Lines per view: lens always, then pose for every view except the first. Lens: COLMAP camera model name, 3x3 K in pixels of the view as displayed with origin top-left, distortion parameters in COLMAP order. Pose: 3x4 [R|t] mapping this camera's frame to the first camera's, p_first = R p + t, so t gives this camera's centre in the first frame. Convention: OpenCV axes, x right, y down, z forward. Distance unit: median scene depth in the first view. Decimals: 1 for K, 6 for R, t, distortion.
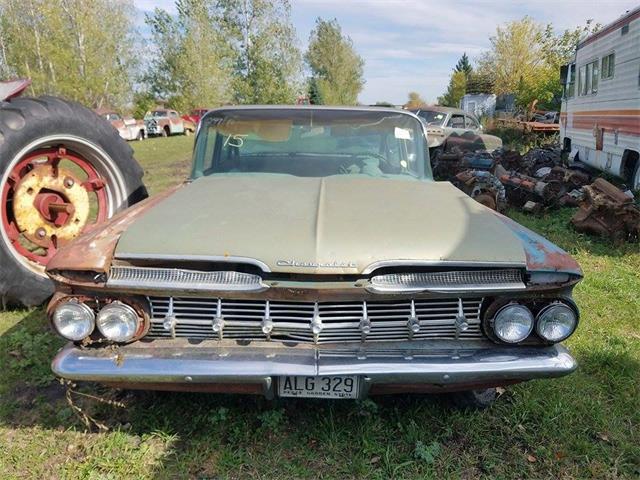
lens RADIAL K [[525.1, 0, 320.9], [0, 525.1, 255.3], [0, 0, 1]] dist [0.001277, -0.015660]
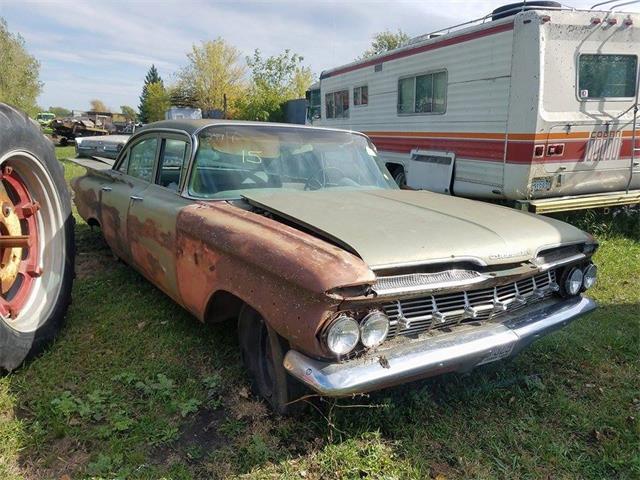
lens RADIAL K [[529.2, 0, 294.3], [0, 529.2, 242.9], [0, 0, 1]] dist [0.213636, -0.427144]
pose [[0.819496, -0.091894, 0.565670, -0.377191], [0.117362, 0.993051, -0.008702, -0.020049], [-0.560939, 0.073519, 0.824586, 0.060137]]
